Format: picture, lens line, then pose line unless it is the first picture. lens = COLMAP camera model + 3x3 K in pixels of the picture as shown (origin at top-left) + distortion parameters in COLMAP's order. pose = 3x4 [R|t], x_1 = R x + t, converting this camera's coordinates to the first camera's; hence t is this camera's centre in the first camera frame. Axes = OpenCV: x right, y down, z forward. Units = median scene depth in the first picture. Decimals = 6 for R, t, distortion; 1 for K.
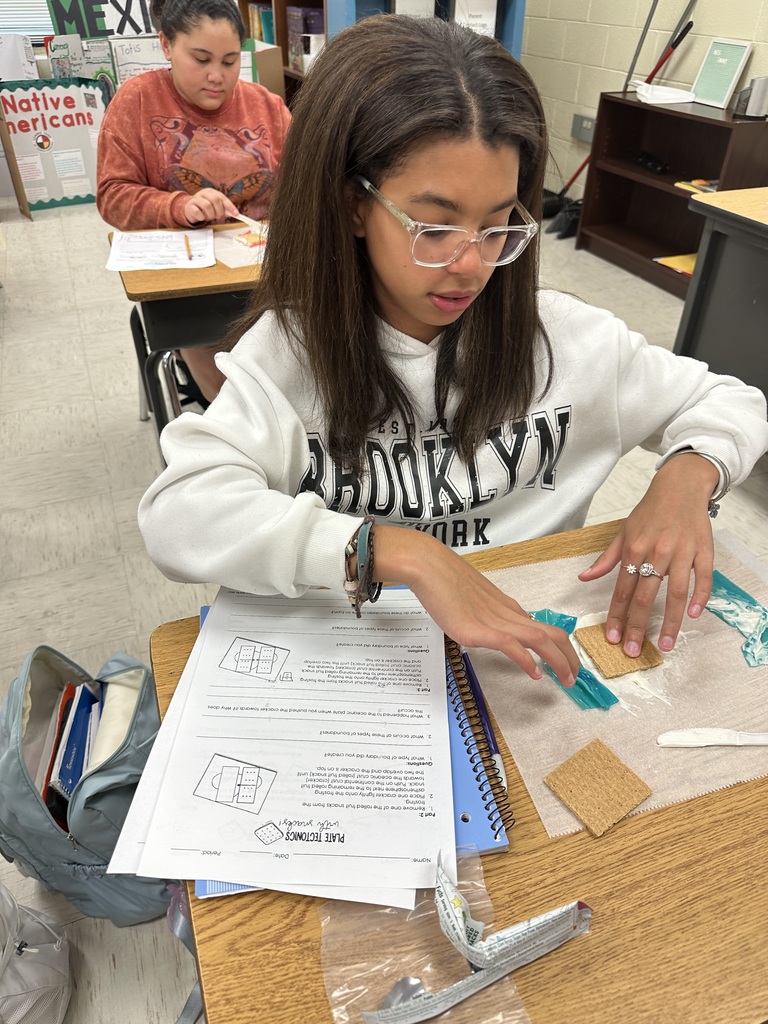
lens RADIAL K [[736.2, 0, 380.5], [0, 736.2, 511.9], [0, 0, 1]] dist [0.005803, -0.010478]
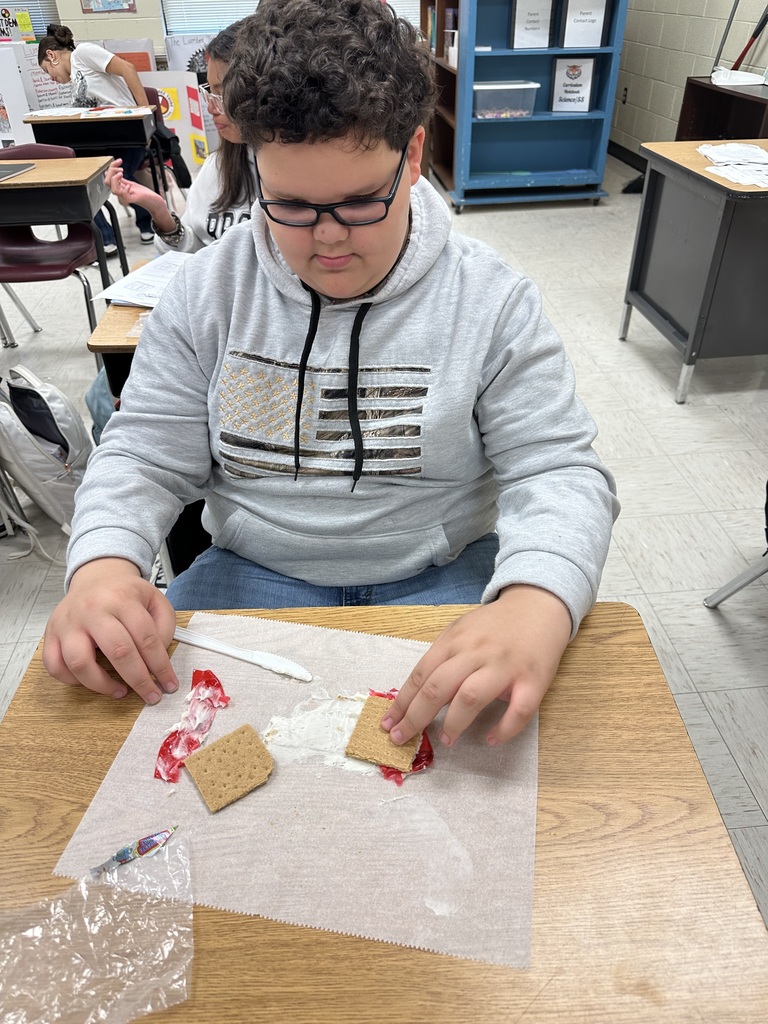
lens RADIAL K [[736.2, 0, 389.1], [0, 736.2, 504.6], [0, 0, 1]] dist [0.005803, -0.010478]
pose [[0.955702, 0.149739, -0.253402, 0.201844], [-0.151415, 0.988385, 0.012992, 0.117711], [0.252404, 0.025952, 0.967274, -0.172317]]
